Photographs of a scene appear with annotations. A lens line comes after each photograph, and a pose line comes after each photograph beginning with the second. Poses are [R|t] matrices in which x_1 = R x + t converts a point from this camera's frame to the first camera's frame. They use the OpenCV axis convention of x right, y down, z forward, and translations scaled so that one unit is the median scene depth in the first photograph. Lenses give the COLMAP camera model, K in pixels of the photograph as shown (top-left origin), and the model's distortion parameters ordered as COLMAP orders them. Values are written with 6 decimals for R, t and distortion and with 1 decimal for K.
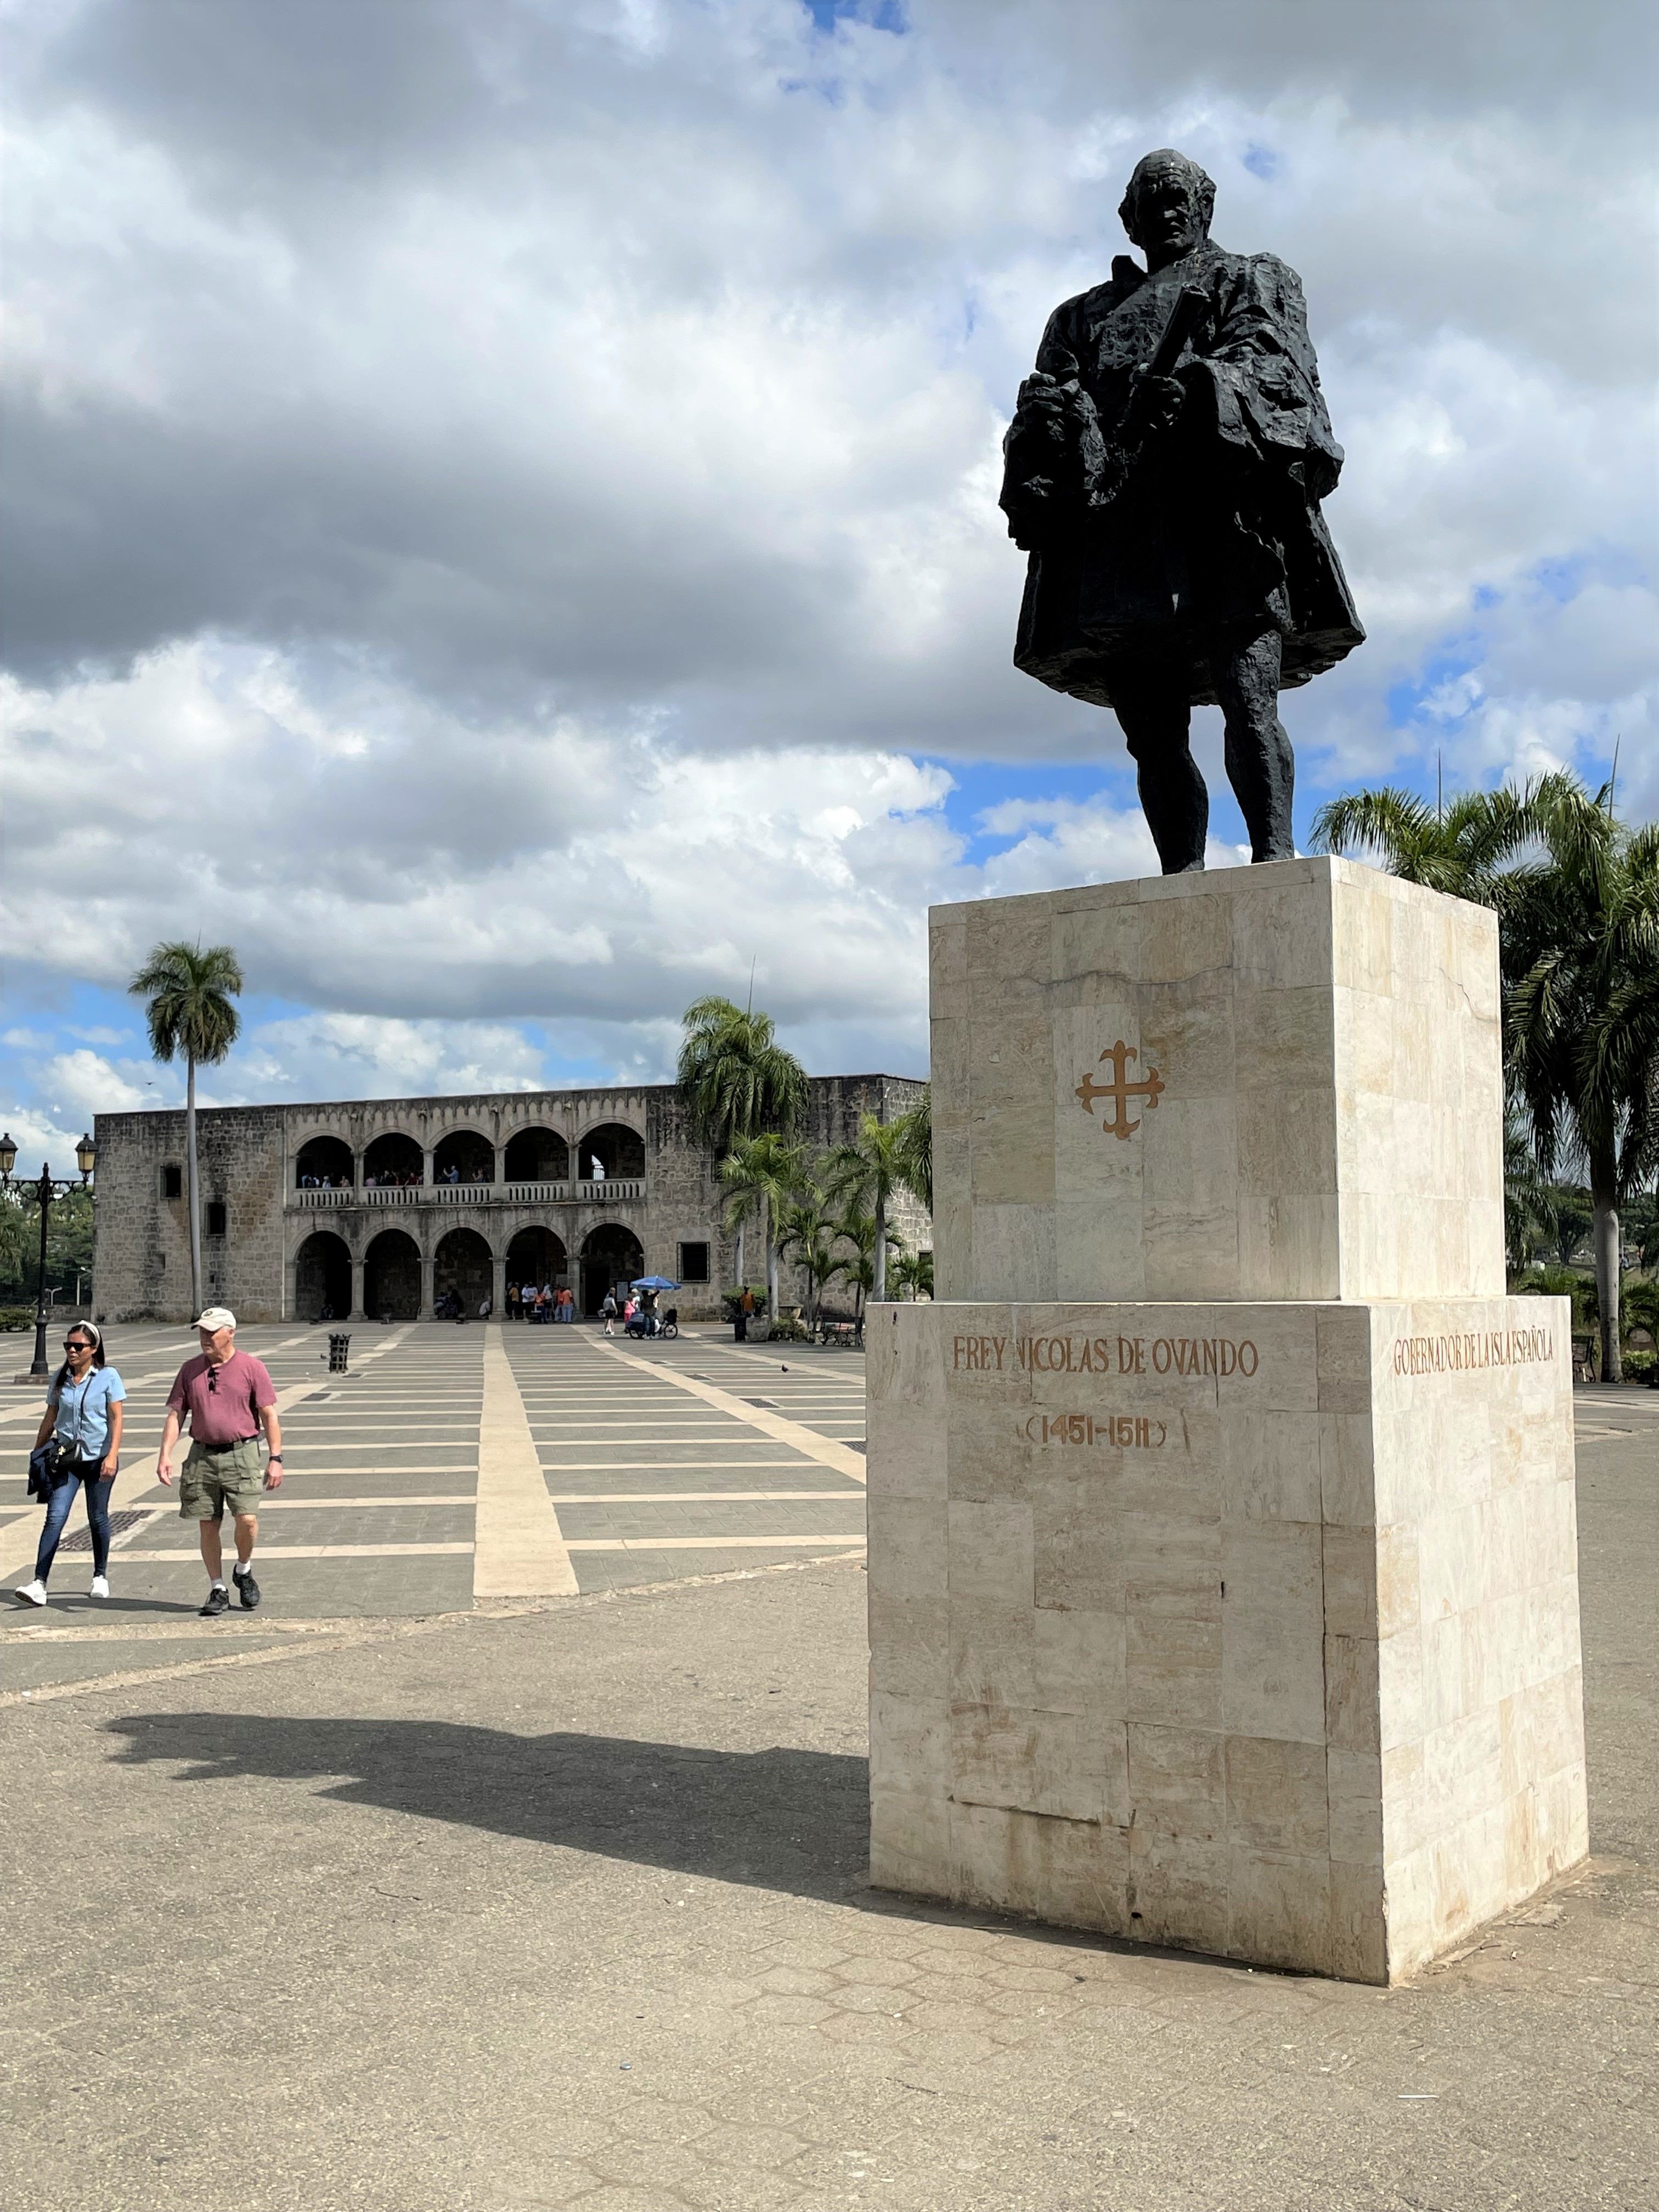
lens RADIAL K [[2296.4, 0, 829.5], [0, 2296.4, 1106.0], [0, 0, 1]] dist [0.121711, -0.265065]
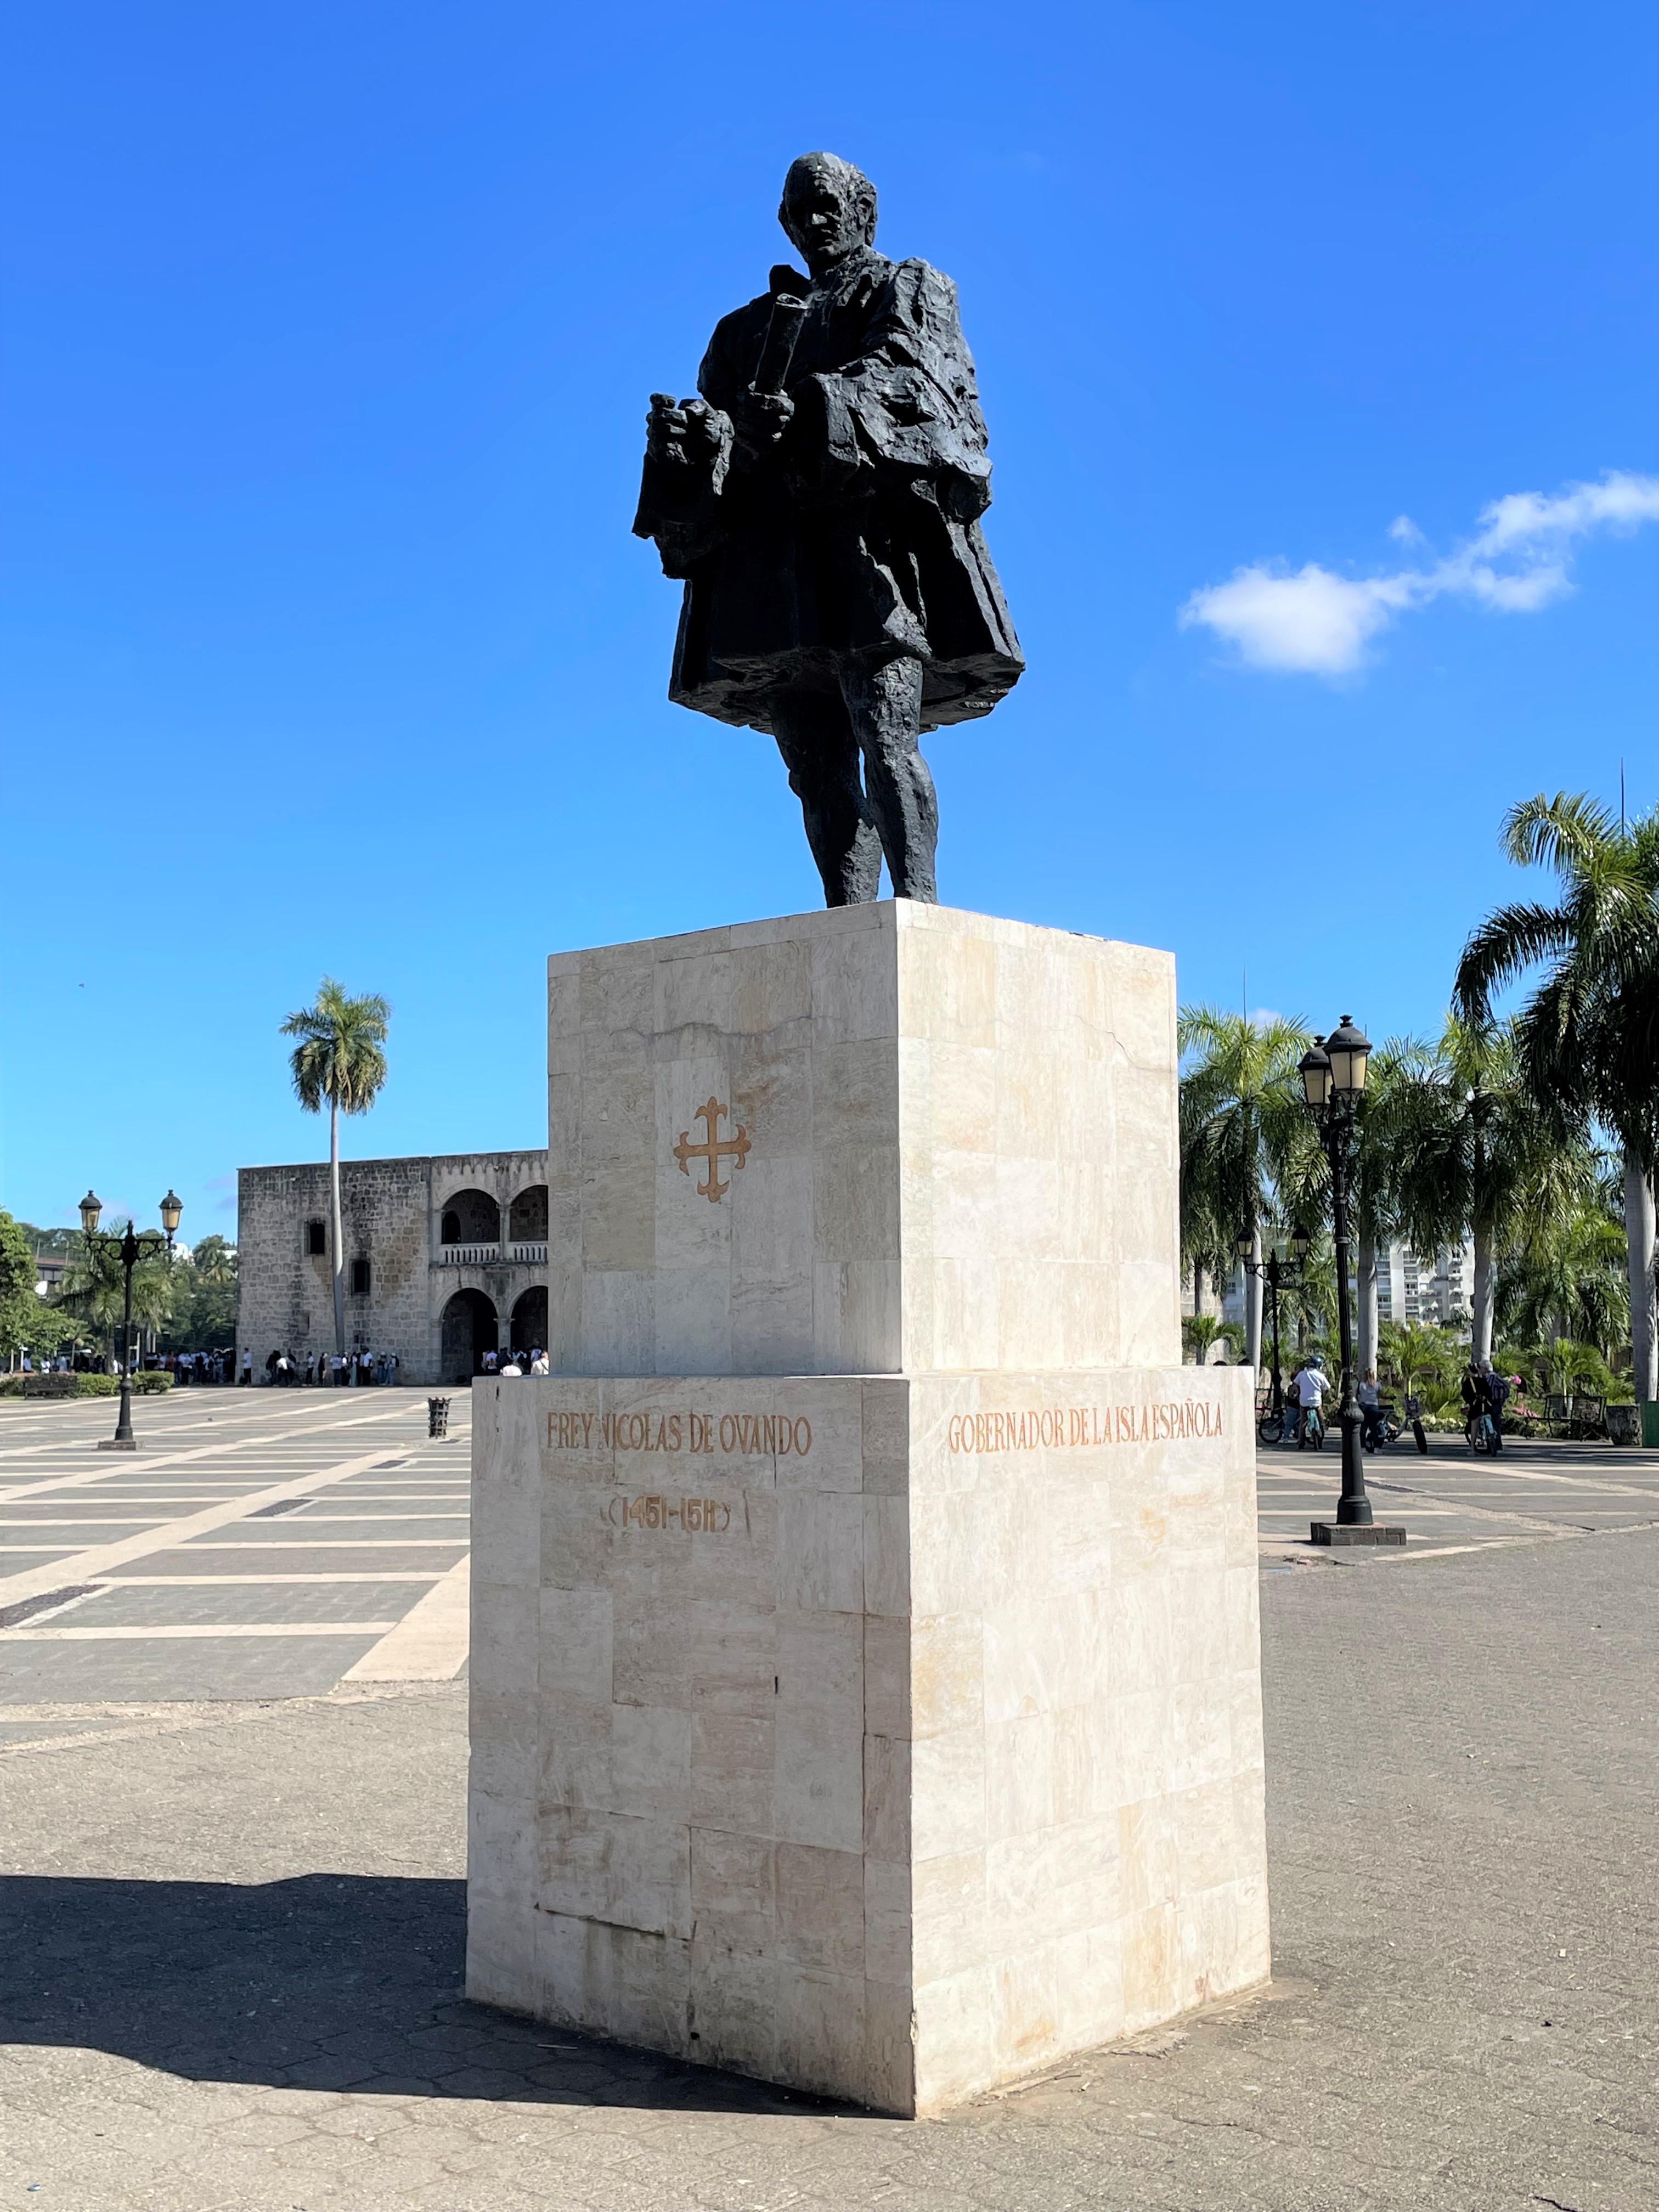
lens RADIAL K [[2443.6, 0, 829.5], [0, 2443.6, 1106.0], [0, 0, 1]] dist [0.115900, -0.228502]
pose [[0.996253, -0.010040, -0.085901, 0.262555], [0.008390, 0.999774, -0.019543, -0.004730], [0.086077, 0.018749, 0.996112, 0.008233]]
